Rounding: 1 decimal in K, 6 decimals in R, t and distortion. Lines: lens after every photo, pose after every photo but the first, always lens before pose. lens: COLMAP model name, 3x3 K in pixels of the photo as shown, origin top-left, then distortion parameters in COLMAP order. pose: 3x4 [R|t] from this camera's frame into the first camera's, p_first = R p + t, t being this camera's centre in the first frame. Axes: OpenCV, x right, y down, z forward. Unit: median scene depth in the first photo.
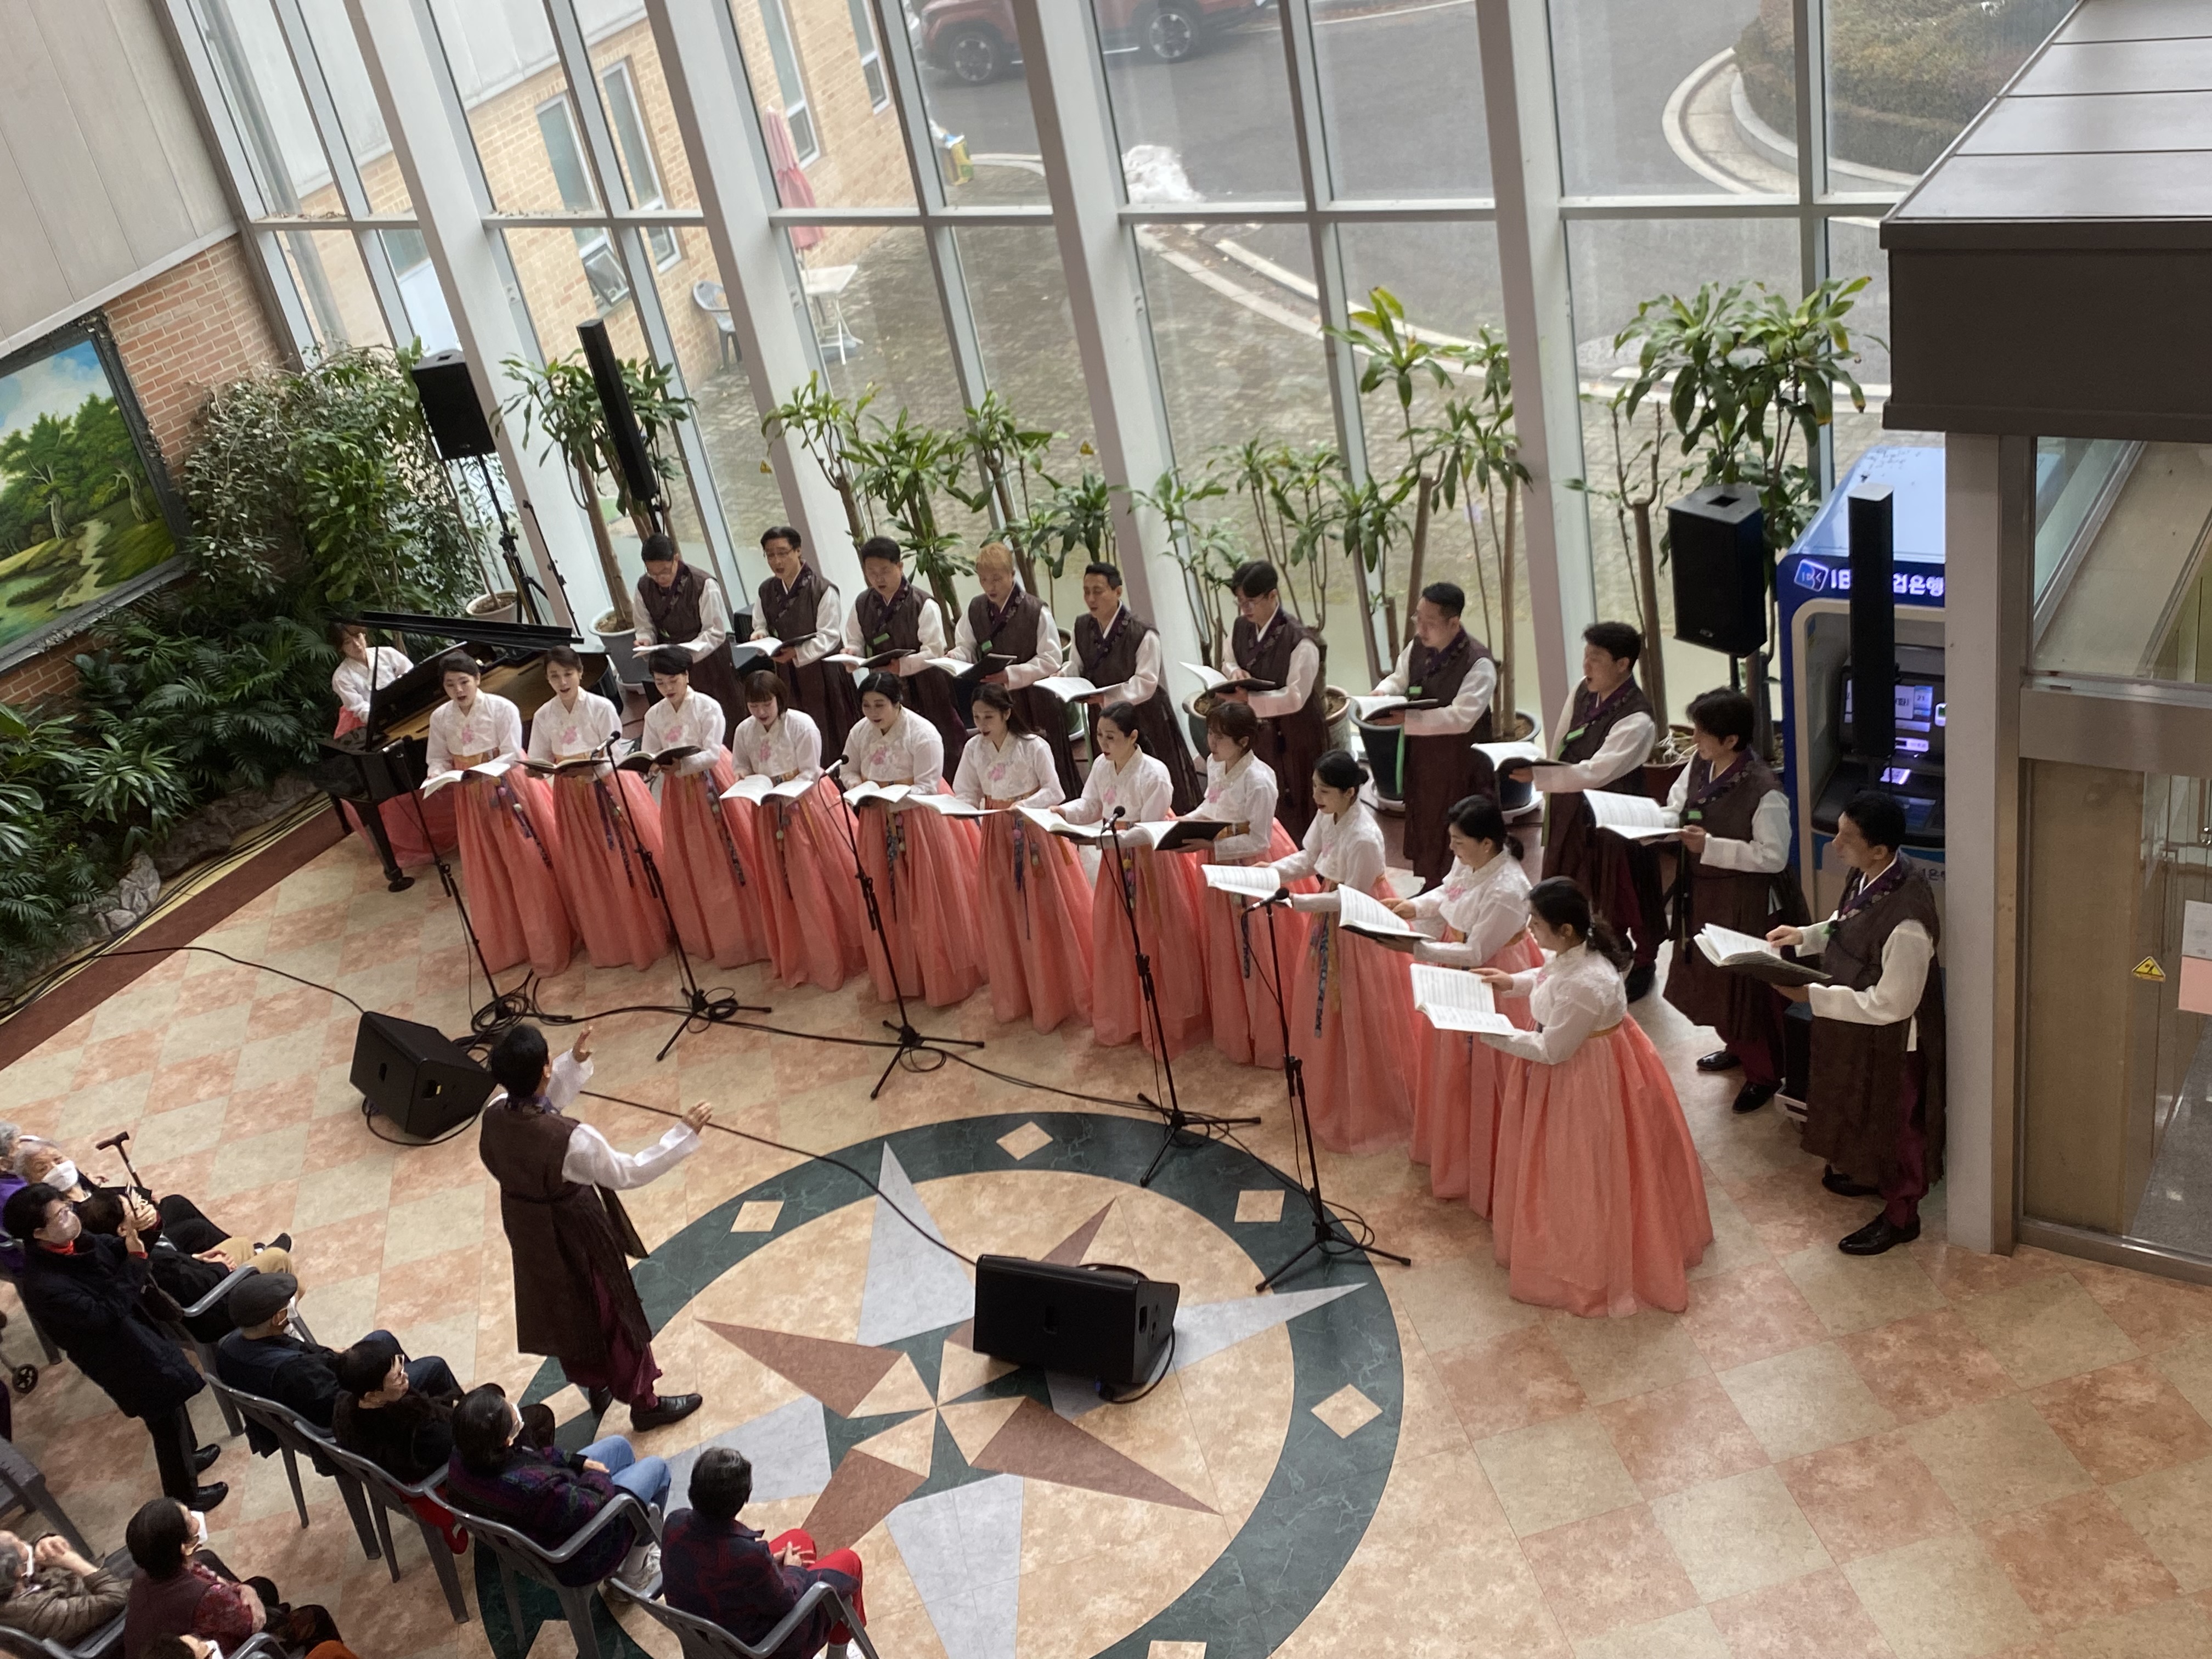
lens RADIAL K [[2265.0, 0, 1081.7], [0, 2265.0, 828.0], [0, 0, 1]] dist [0.016250, 0.000000]
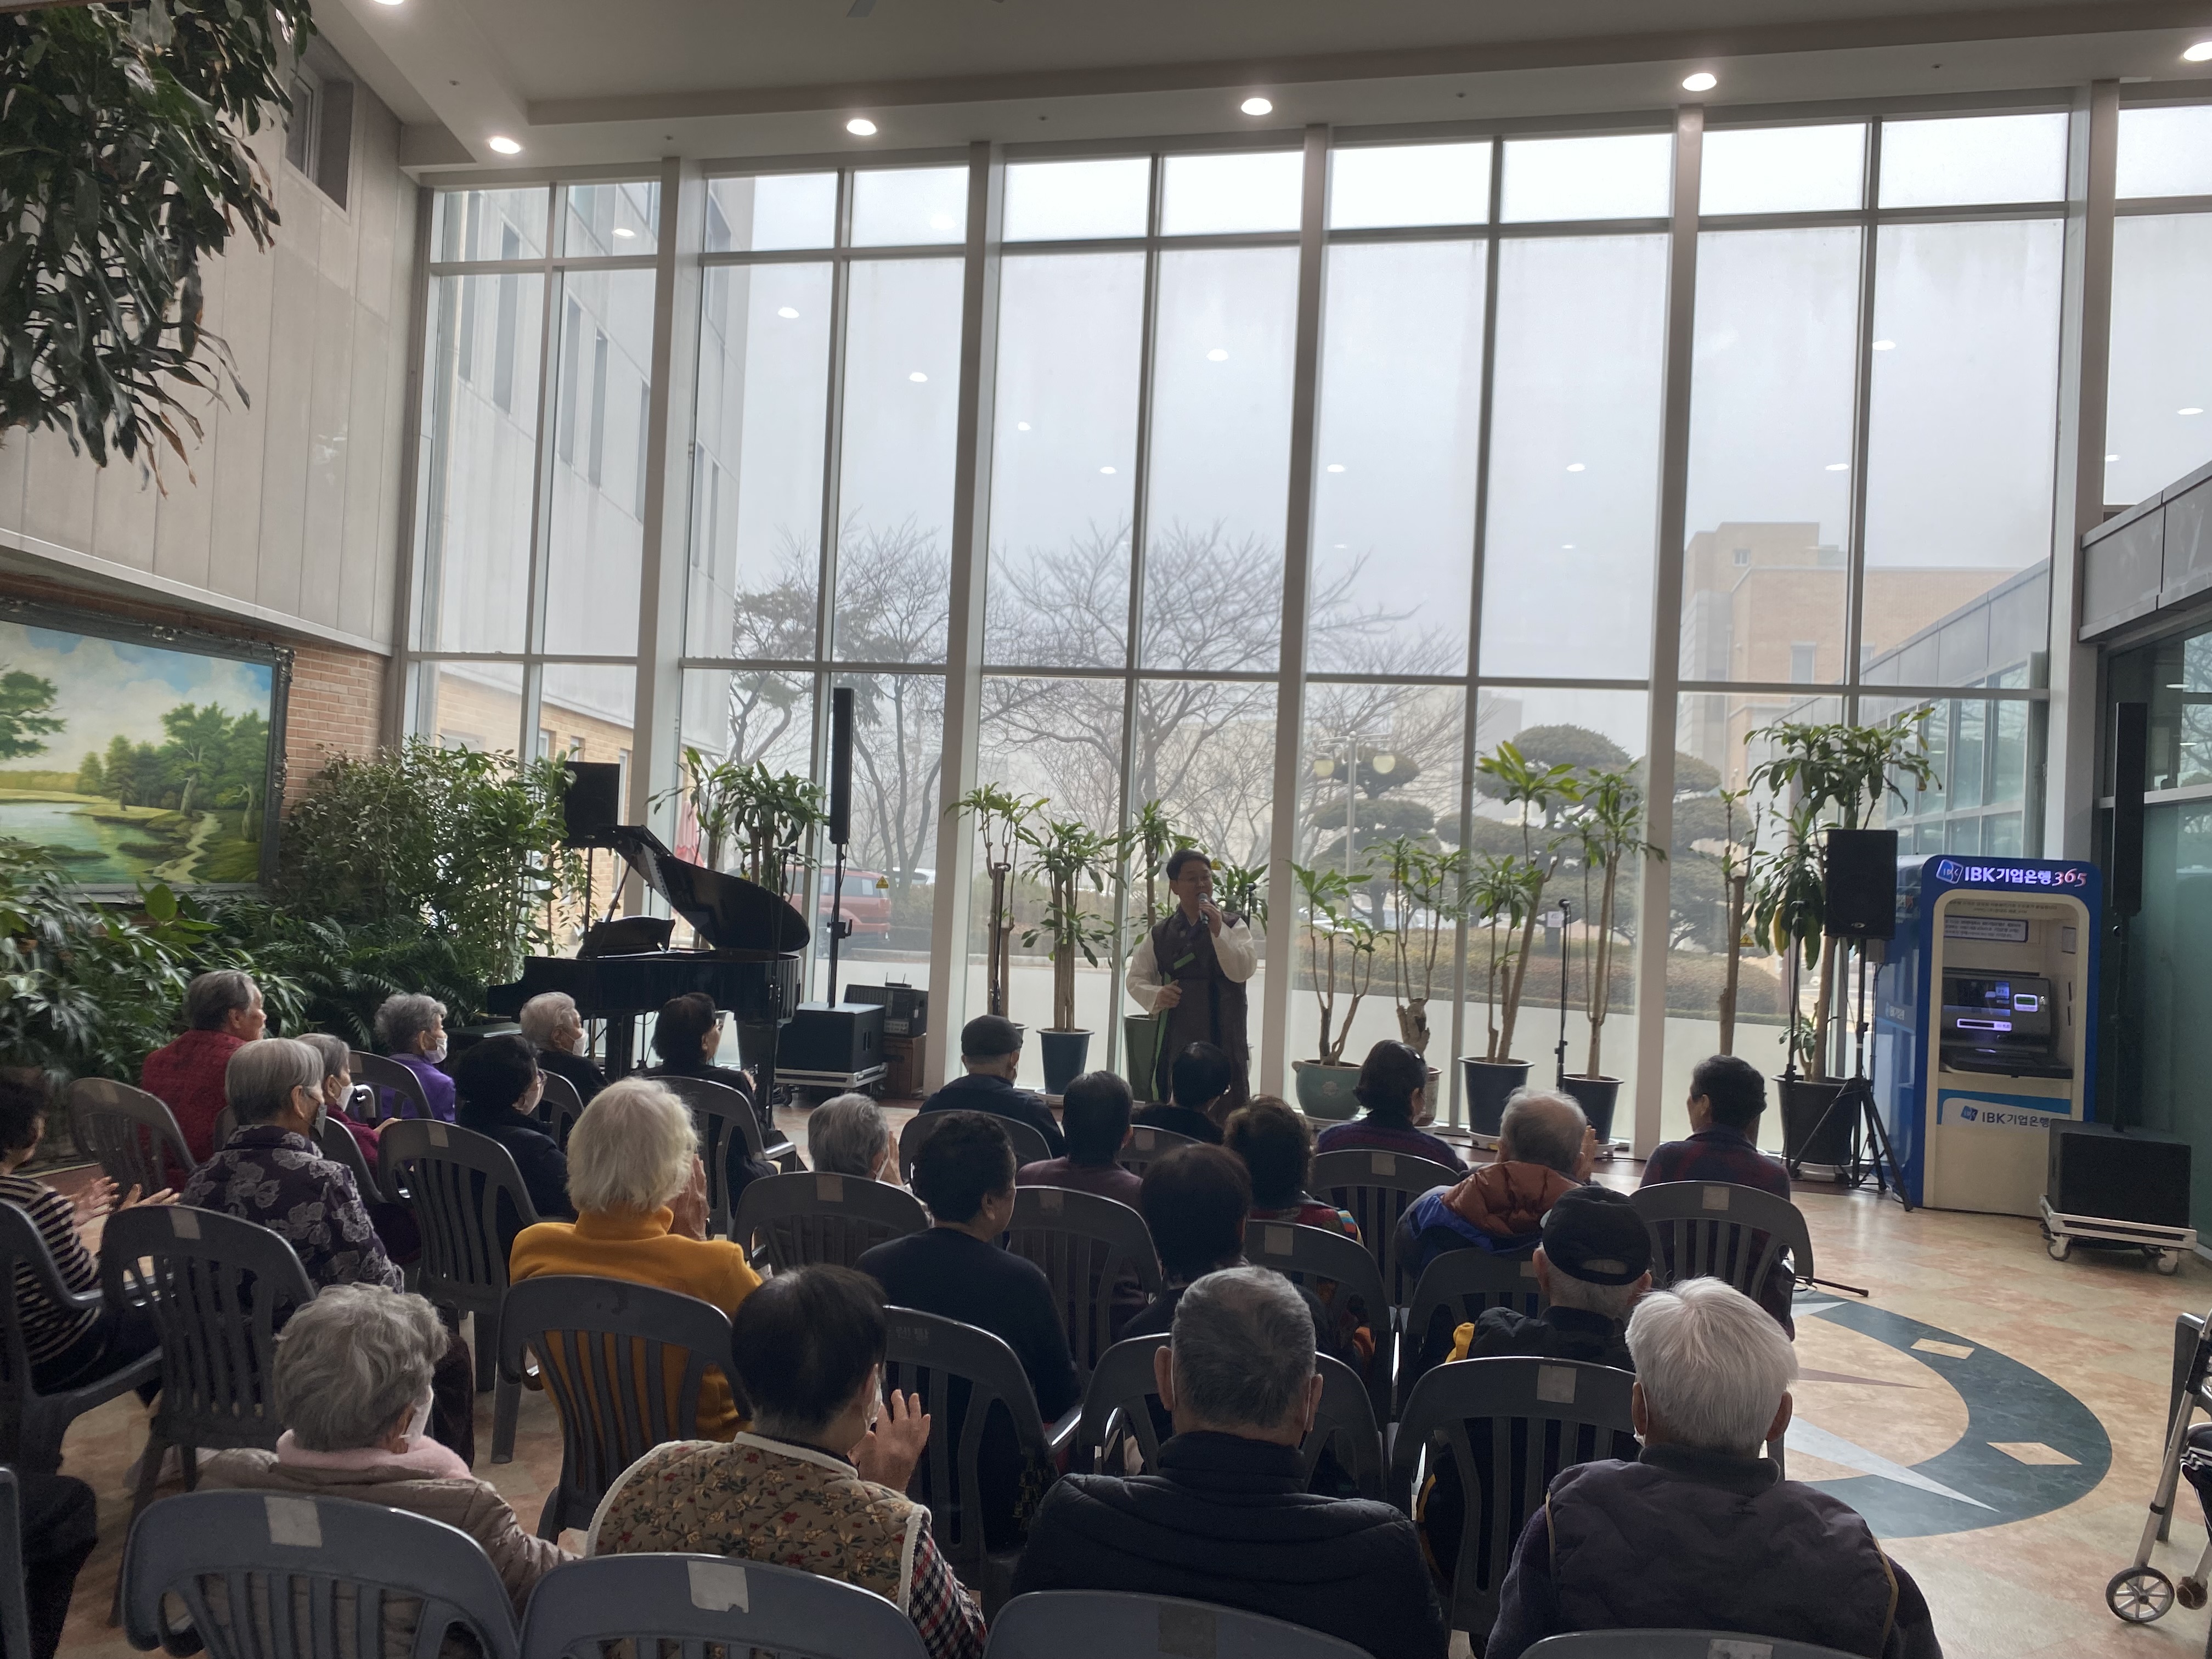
lens RADIAL K [[1697.1, 0, 1096.3], [0, 1697.1, 821.1], [0, 0, 1]] dist [0.024870, -0.016241]
pose [[0.916329, 0.237542, 0.322359, -0.335172], [-0.025287, 0.837759, -0.545454, 0.297778], [-0.399628, 0.491664, 0.773670, 0.255339]]
